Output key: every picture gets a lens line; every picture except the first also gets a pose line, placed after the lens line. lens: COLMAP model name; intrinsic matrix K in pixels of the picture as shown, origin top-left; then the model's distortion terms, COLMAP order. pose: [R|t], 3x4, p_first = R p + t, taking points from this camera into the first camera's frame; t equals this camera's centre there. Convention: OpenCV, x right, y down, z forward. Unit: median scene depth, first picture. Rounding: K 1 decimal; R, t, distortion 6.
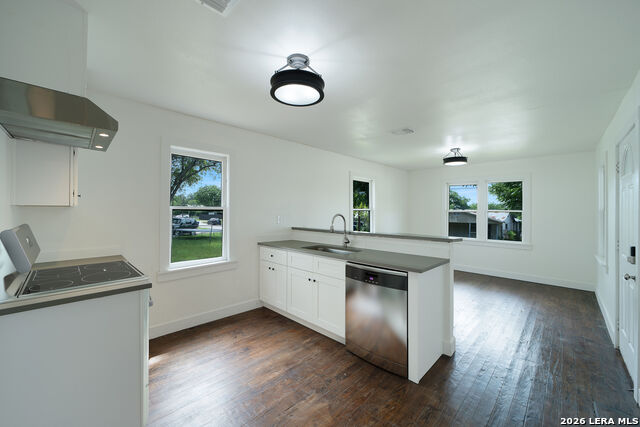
lens RADIAL K [[253.5, 0, 316.6], [0, 253.5, 210.3], [0, 0, 1]] dist [-0.001192, -0.000137]
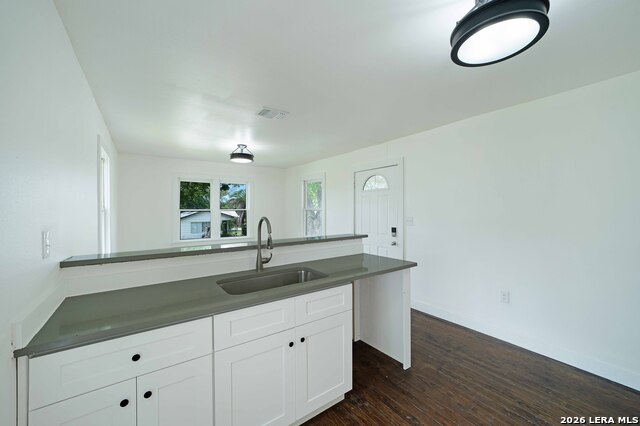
lens RADIAL K [[253.5, 0, 316.6], [0, 253.5, 209.8], [0, 0, 1]] dist [-0.001192, -0.000137]
pose [[0.161262, -0.005133, 0.986898, -0.475378], [0.004473, 0.999980, 0.004470, -0.004064], [-0.986902, 0.003694, 0.161282, 0.773147]]
